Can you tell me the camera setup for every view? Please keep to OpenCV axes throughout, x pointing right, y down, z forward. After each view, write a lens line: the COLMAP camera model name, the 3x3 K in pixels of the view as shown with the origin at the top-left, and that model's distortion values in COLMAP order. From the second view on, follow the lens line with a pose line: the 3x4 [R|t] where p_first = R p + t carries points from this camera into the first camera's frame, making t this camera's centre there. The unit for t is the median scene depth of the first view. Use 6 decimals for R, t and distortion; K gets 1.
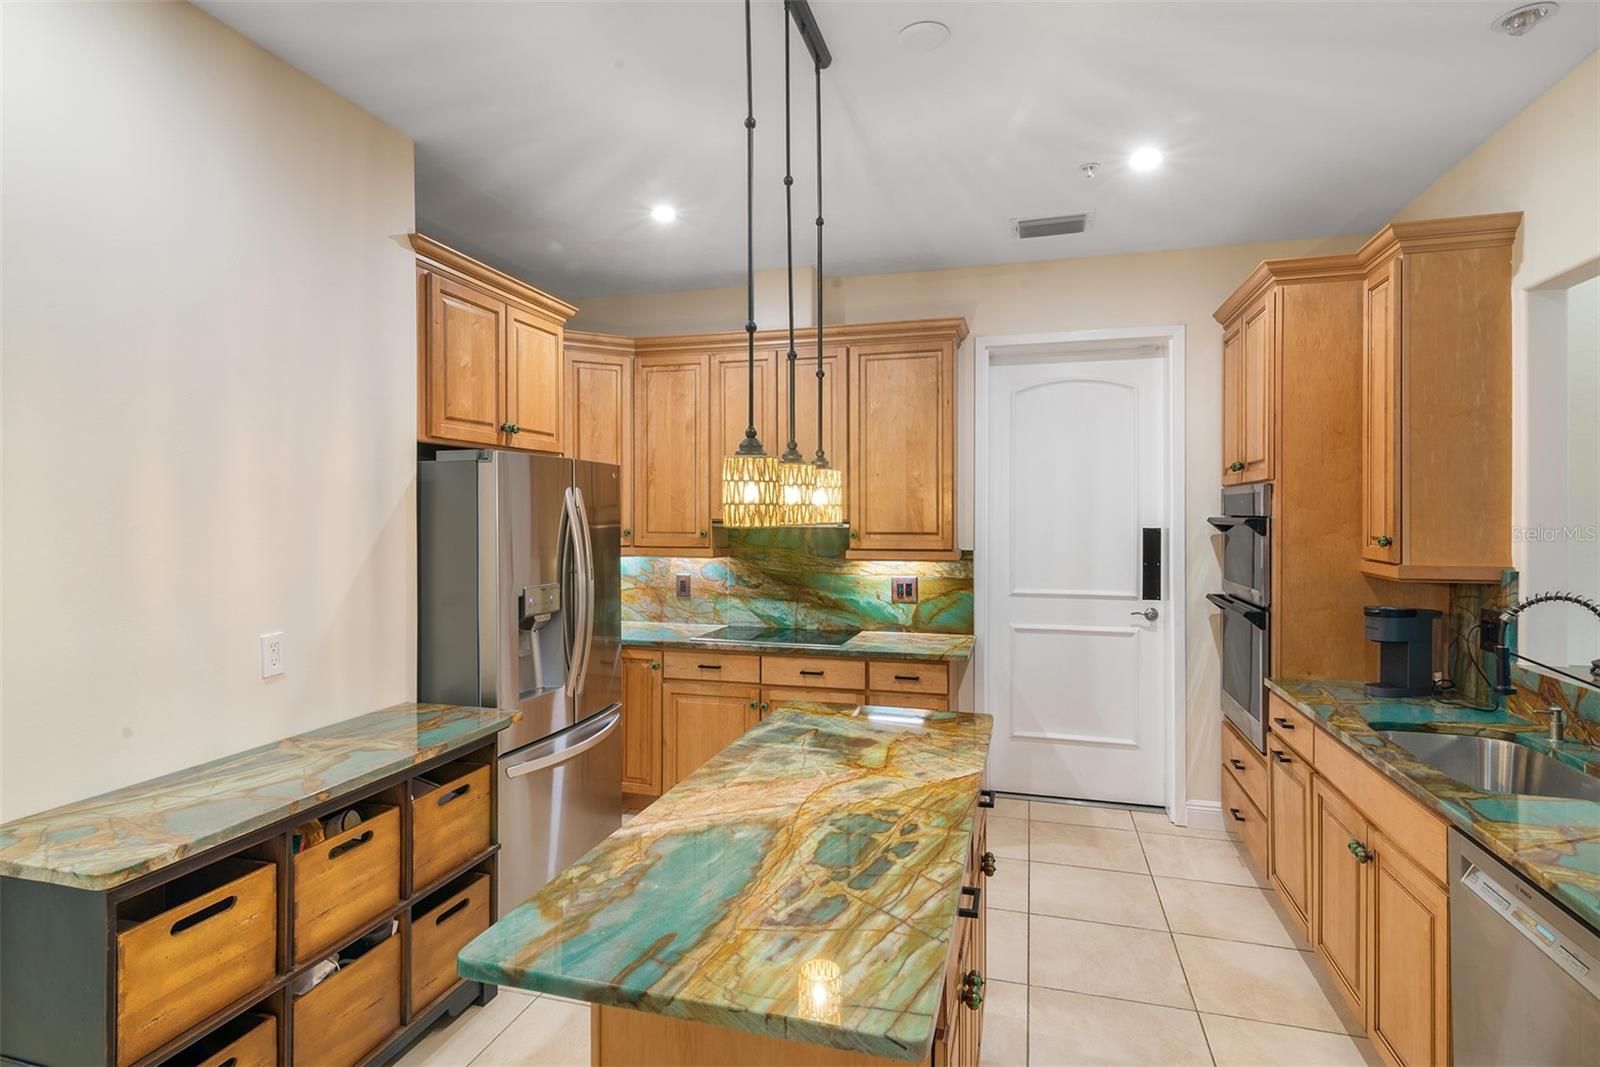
lens RADIAL K [[825.5, 0, 791.9], [0, 825.5, 514.1], [0, 0, 1]] dist [0.005454, -0.000889]
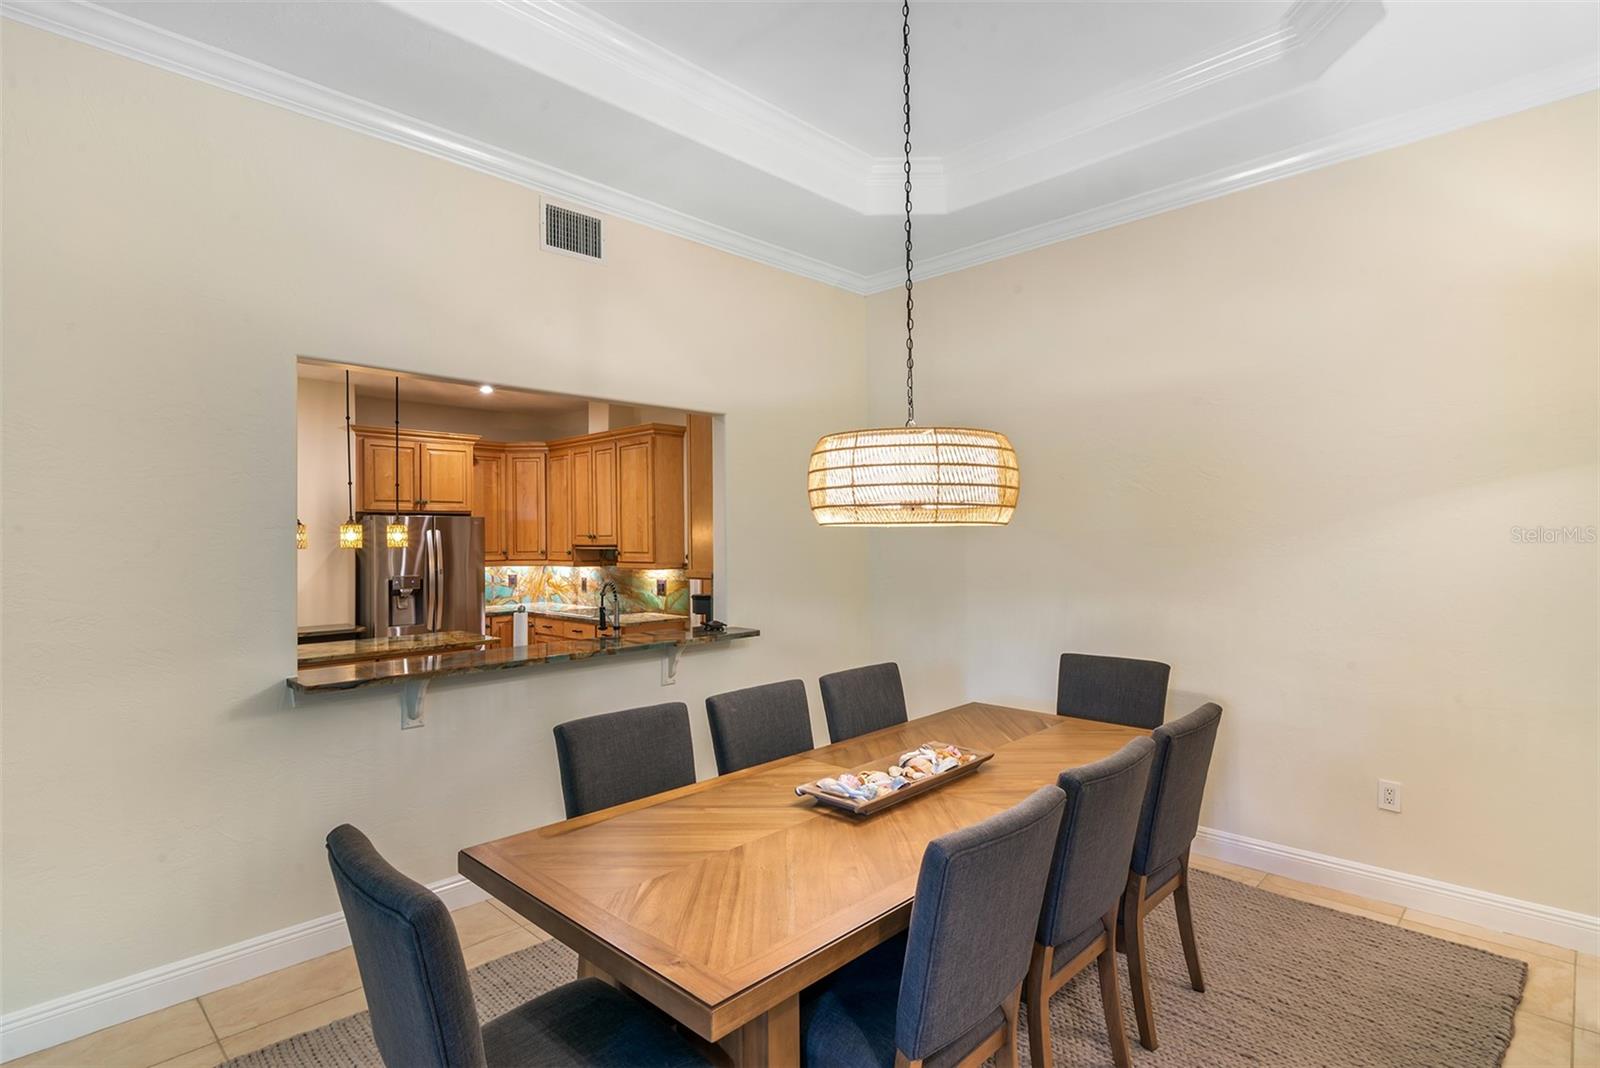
lens RADIAL K [[802.8, 0, 797.5], [0, 802.8, 518.8], [0, 0, 1]] dist [0.004007, -0.000794]
pose [[0.879350, -0.019251, -0.475786, 1.726507], [0.009072, 0.999678, -0.023682, -0.004517], [0.476089, 0.016509, 0.879242, -0.397660]]
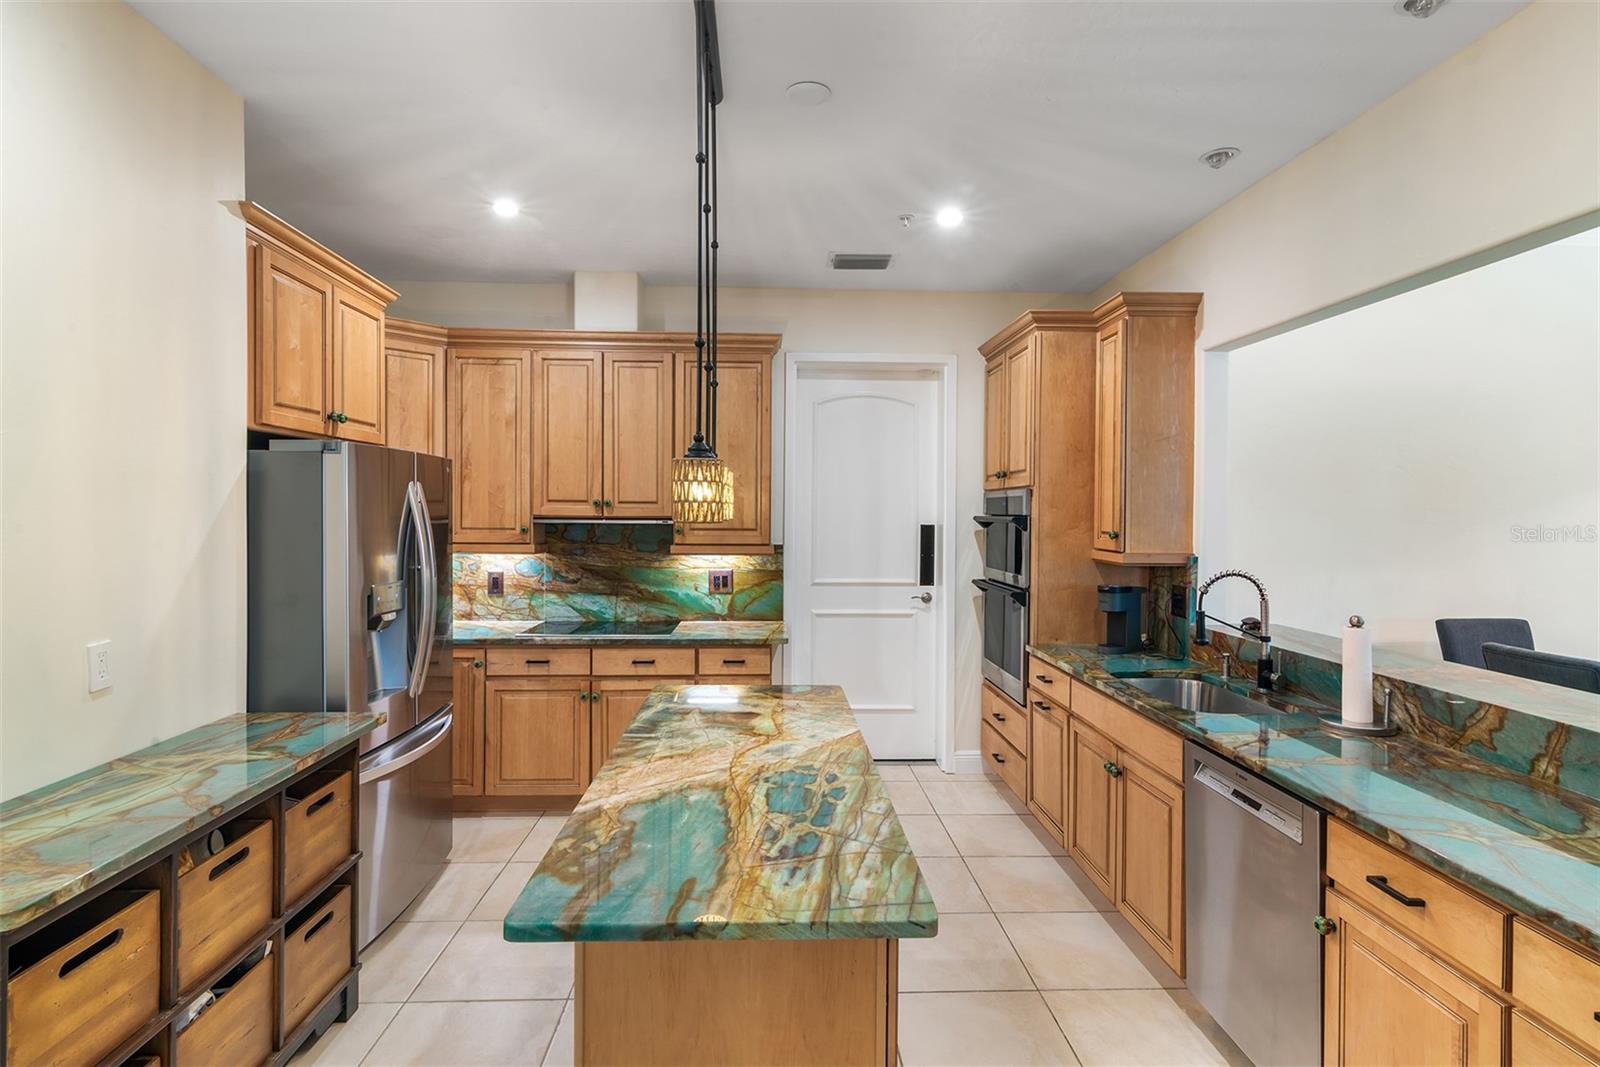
lens RADIAL K [[802.8, 0, 797.5], [0, 802.8, 518.3], [0, 0, 1]] dist [0.004007, -0.000794]
pose [[0.947808, 0.004220, 0.318814, -0.159590], [-0.006947, 0.999948, 0.007418, 0.000735], [-0.318766, -0.009245, 0.947788, -0.040726]]
